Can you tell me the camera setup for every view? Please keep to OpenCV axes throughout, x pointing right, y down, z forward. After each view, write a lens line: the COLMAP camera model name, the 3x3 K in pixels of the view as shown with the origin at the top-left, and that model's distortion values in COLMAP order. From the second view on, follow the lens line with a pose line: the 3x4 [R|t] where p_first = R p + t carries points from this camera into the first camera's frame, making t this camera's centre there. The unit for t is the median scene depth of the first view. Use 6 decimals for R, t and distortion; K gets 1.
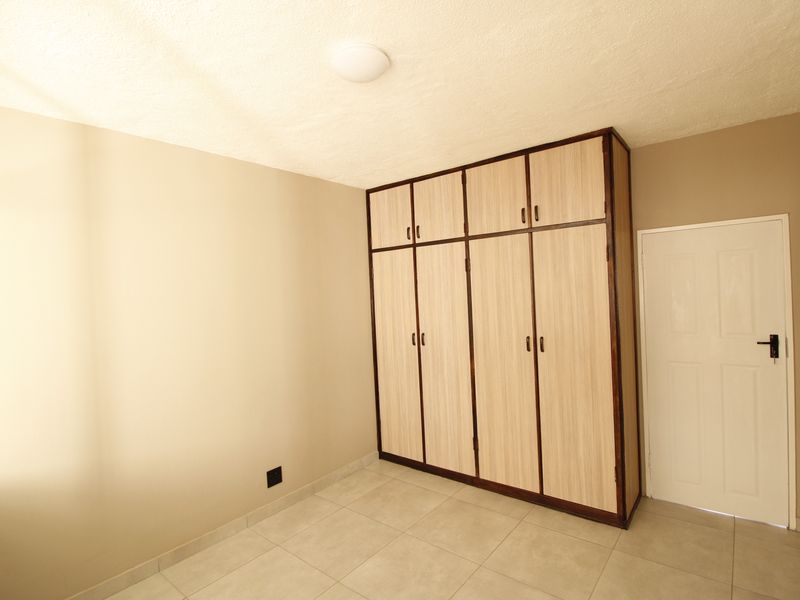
lens RADIAL K [[415.3, 0, 397.0], [0, 415.3, 301.9], [0, 0, 1]] dist [-0.004880, -0.011511]
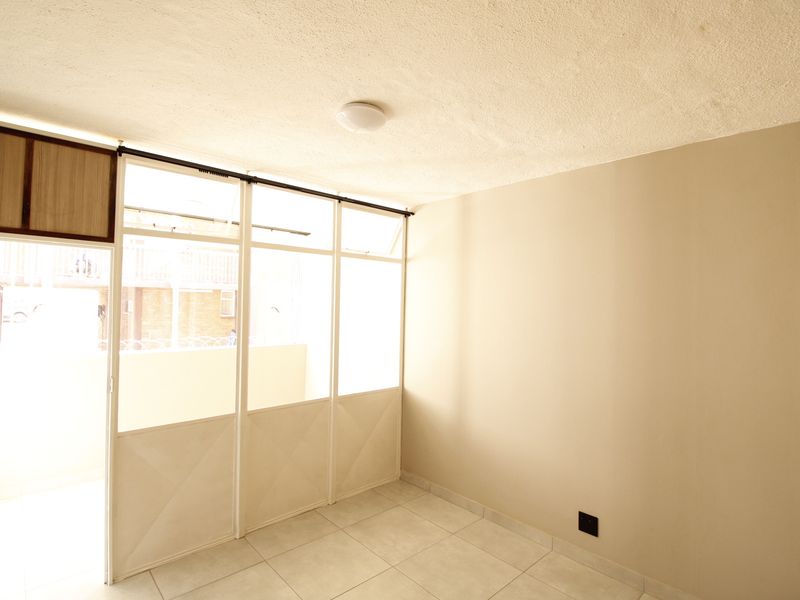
lens RADIAL K [[415.3, 0, 398.0], [0, 415.3, 299.2], [0, 0, 1]] dist [-0.004880, -0.011511]
pose [[-0.126686, 0.033645, -0.991372, 0.633364], [-0.047949, 0.998049, 0.039998, -0.062710], [0.990783, 0.052602, -0.124826, 0.746342]]
